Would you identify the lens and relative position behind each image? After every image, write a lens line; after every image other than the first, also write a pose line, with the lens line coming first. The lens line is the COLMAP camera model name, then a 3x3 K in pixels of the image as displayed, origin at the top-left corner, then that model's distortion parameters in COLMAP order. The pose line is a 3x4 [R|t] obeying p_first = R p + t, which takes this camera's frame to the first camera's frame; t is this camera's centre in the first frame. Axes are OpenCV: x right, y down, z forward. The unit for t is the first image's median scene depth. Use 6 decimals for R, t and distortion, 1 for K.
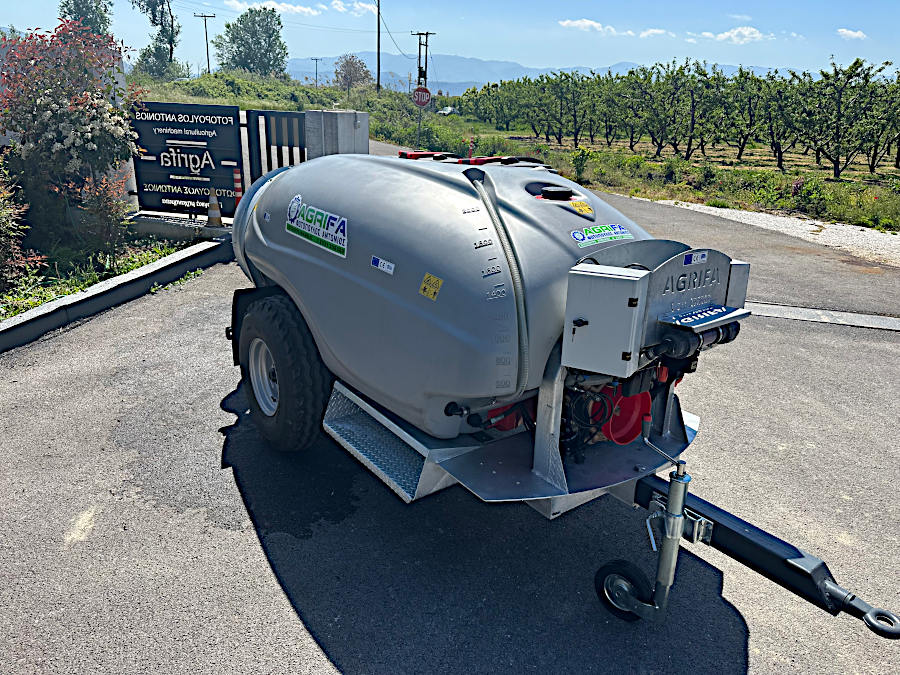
lens RADIAL K [[701.9, 0, 450.0], [0, 701.9, 337.5], [0, 0, 1]] dist [0.056342, -0.059863]
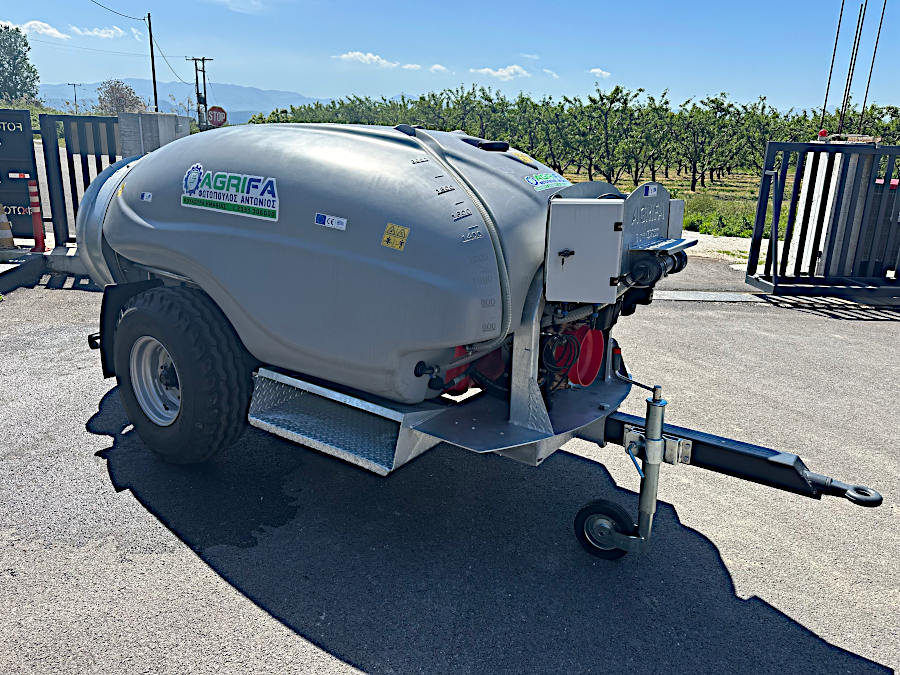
lens RADIAL K [[701.9, 0, 450.0], [0, 701.9, 337.5], [0, 0, 1]] dist [0.056342, -0.059863]
pose [[0.950289, -0.089128, 0.298339, -0.195633], [0.104808, 0.993806, -0.036945, 0.081182], [-0.293198, 0.066377, 0.953745, 0.071661]]
